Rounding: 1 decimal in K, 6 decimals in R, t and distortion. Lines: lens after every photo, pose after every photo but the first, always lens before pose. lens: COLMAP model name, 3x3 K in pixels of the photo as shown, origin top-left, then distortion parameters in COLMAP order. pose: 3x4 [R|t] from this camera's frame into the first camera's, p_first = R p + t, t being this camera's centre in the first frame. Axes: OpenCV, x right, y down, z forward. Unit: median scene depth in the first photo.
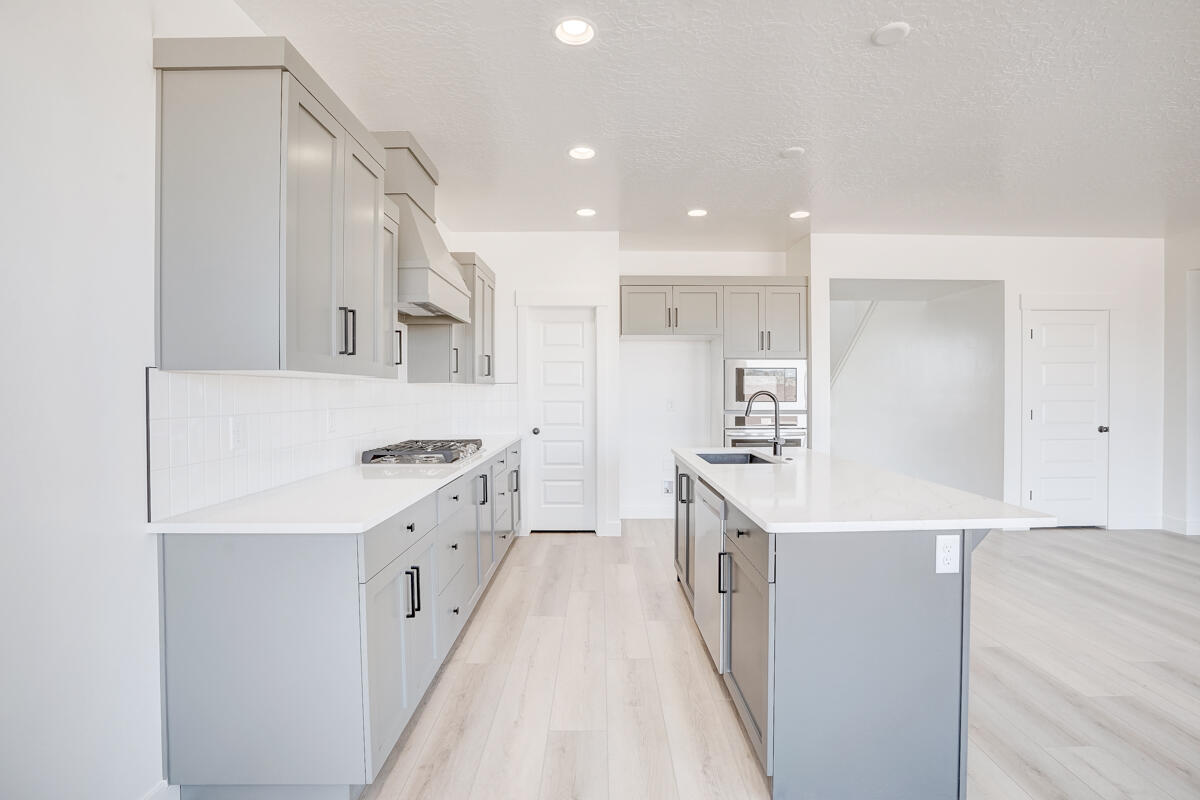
lens RADIAL K [[558.6, 0, 604.3], [0, 558.6, 392.7], [0, 0, 1]] dist [-0.052704, 0.015420]
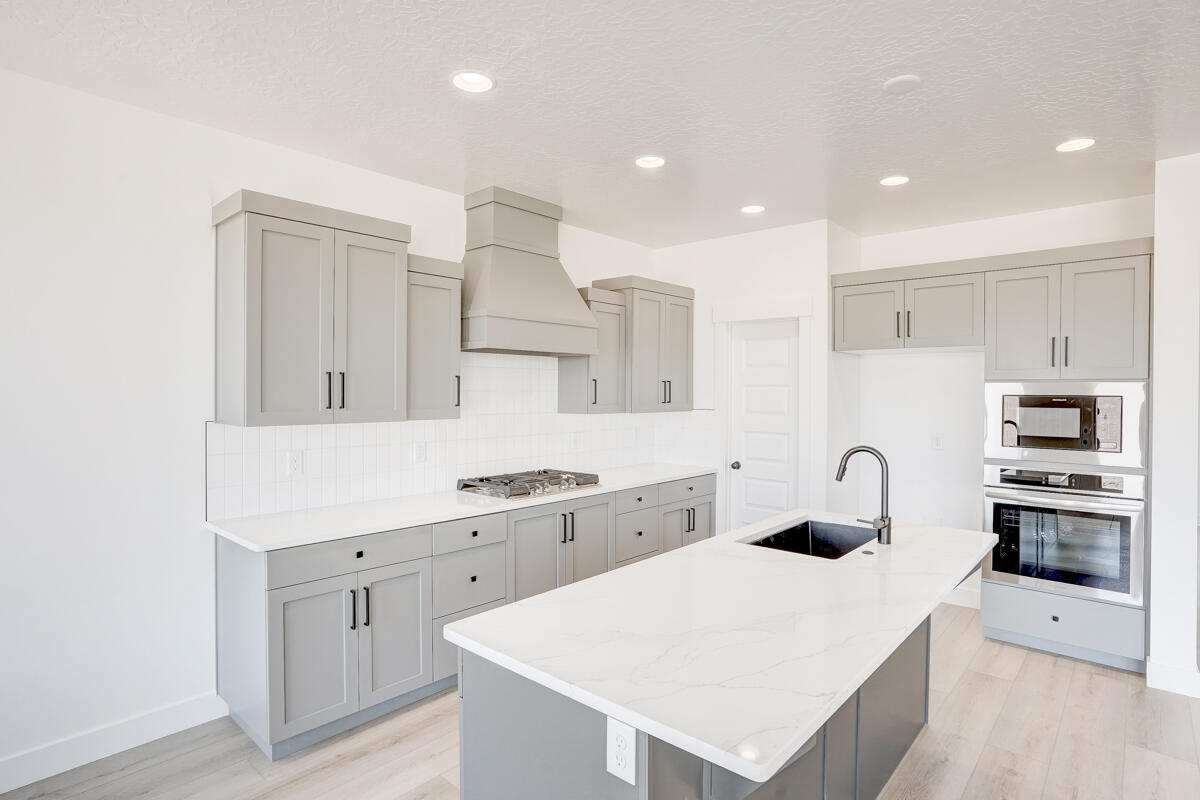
lens RADIAL K [[620.1, 0, 599.4], [0, 620.1, 393.1], [0, 0, 1]] dist [-0.032929, 0.004475]
pose [[0.737803, 0.009103, -0.674955, 0.390707], [-0.007906, 0.999957, 0.004843, -0.048844], [0.674970, 0.001763, 0.737843, 0.154239]]
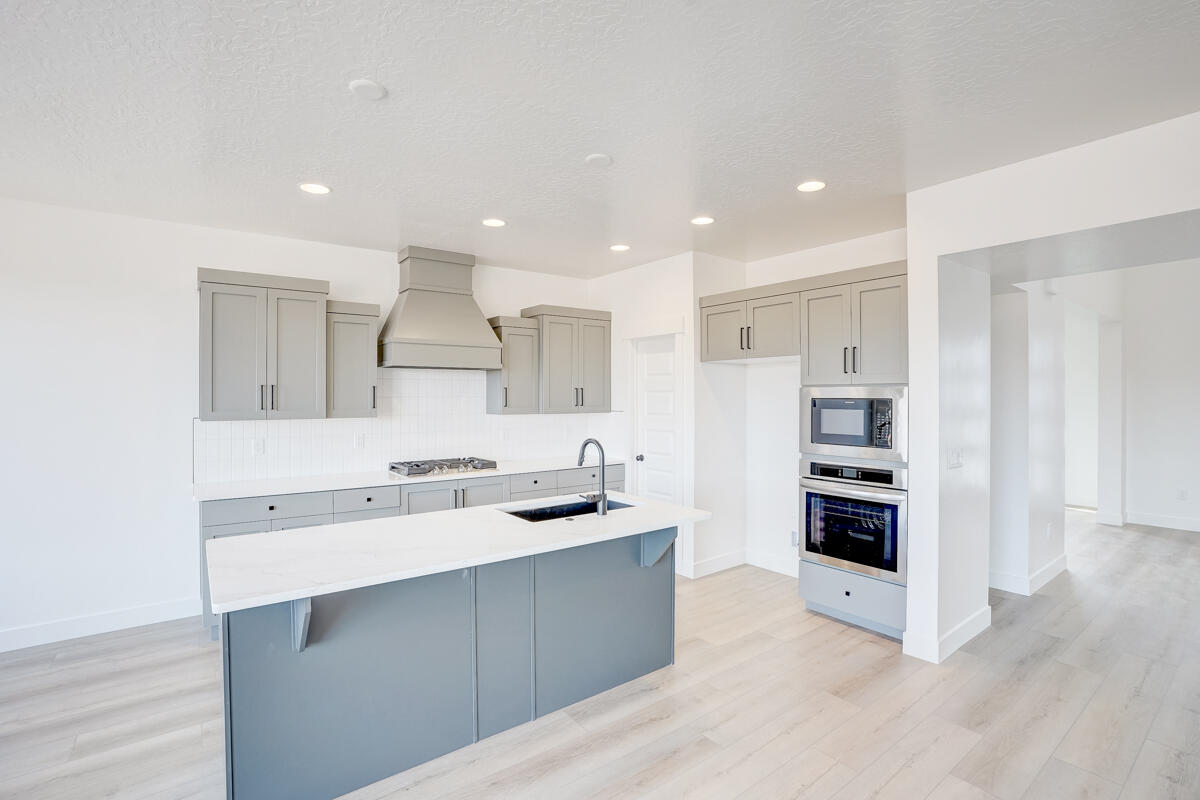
lens RADIAL K [[558.6, 0, 602.7], [0, 558.6, 393.6], [0, 0, 1]] dist [-0.052704, 0.015420]
pose [[0.591971, 0.000548, -0.805959, 0.713731], [-0.002116, 0.999997, -0.000873, -0.052317], [0.805957, 0.002222, 0.591970, 0.341944]]
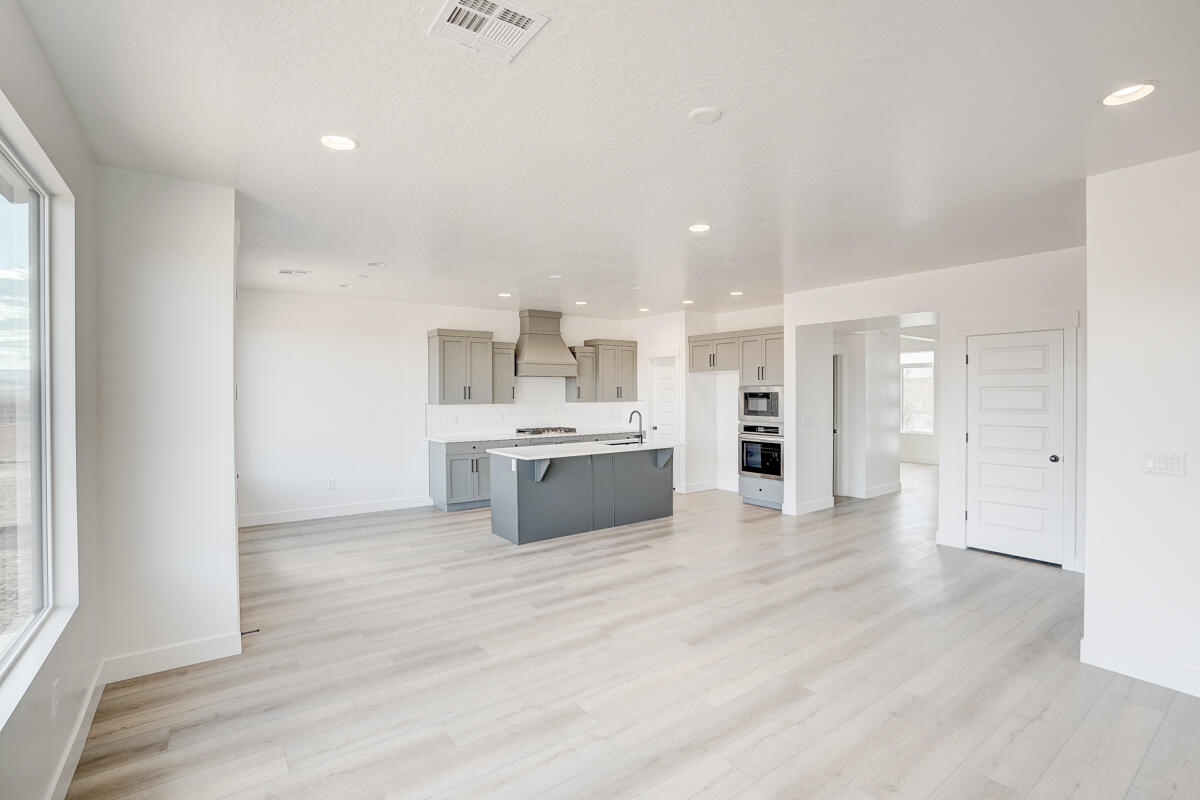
lens RADIAL K [[558.6, 0, 605.5], [0, 558.6, 395.0], [0, 0, 1]] dist [-0.052704, 0.015420]
pose [[0.585135, 0.006317, -0.810911, 1.291442], [0.001360, 0.999961, 0.008771, -0.053781], [0.810935, -0.006235, 0.585103, -0.176098]]
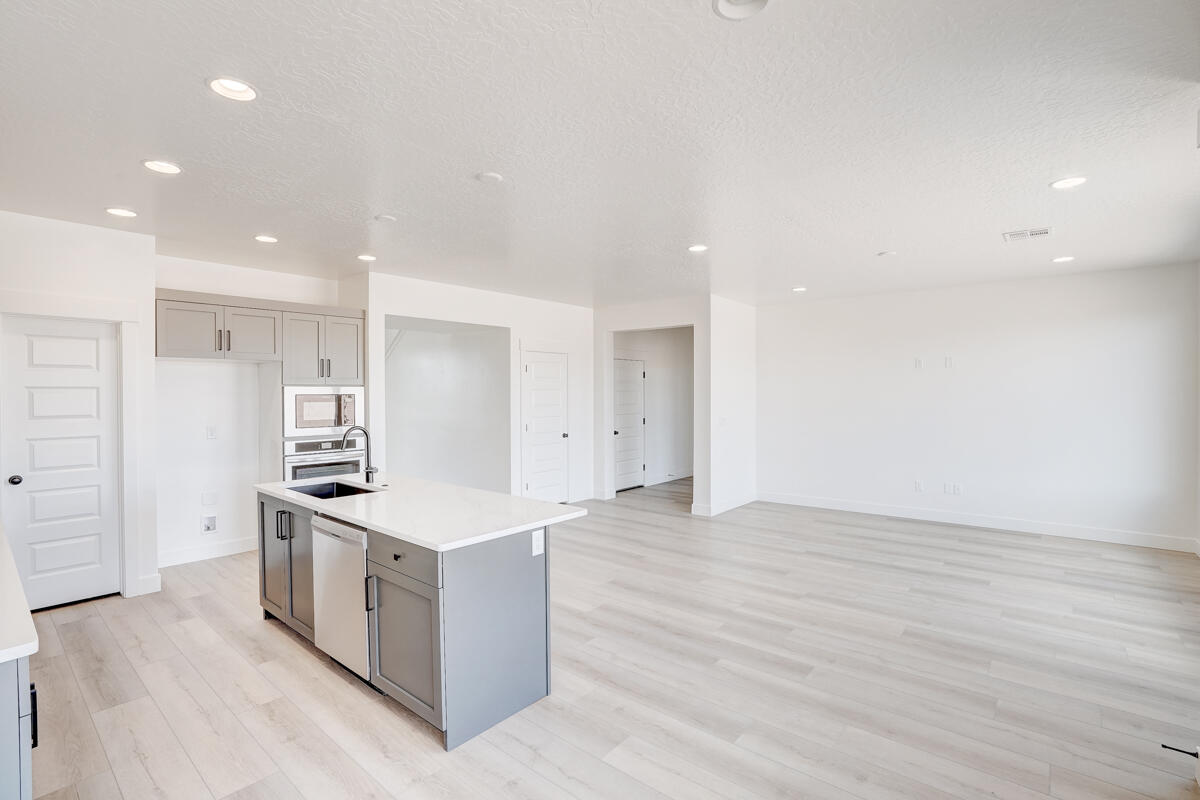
lens RADIAL K [[558.6, 0, 601.9], [0, 558.6, 392.7], [0, 0, 1]] dist [-0.052704, 0.015420]
pose [[0.649070, -0.000802, 0.760728, -0.168447], [0.002025, 0.999998, -0.000673, -0.048657], [-0.760726, 0.001977, 0.649070, -0.065863]]
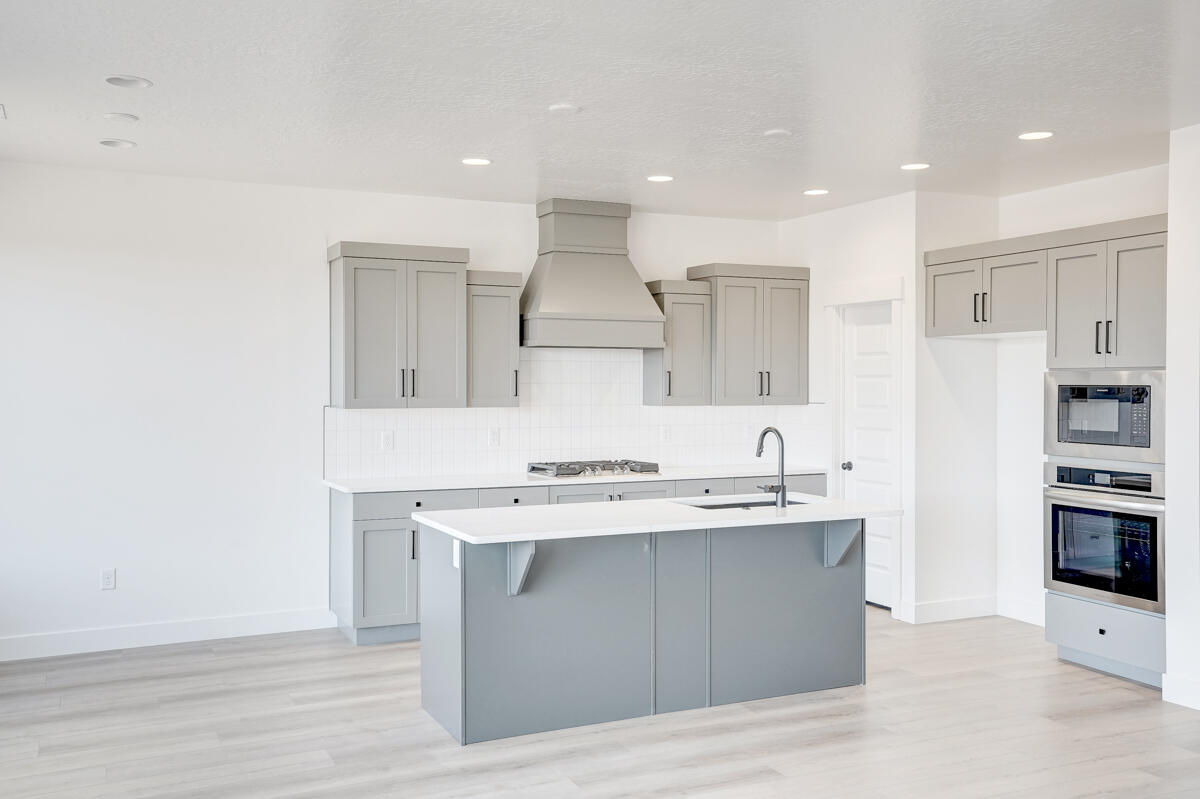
lens RADIAL K [[1095.6, 0, 611.2], [0, 1095.6, 392.8], [0, 0, 1]] dist [0.074922, 0.000000]
pose [[0.423412, 0.012109, -0.905856, 1.174029], [-0.003624, 0.999925, 0.011672, -0.051312], [0.905930, -0.001659, 0.423424, 0.063603]]
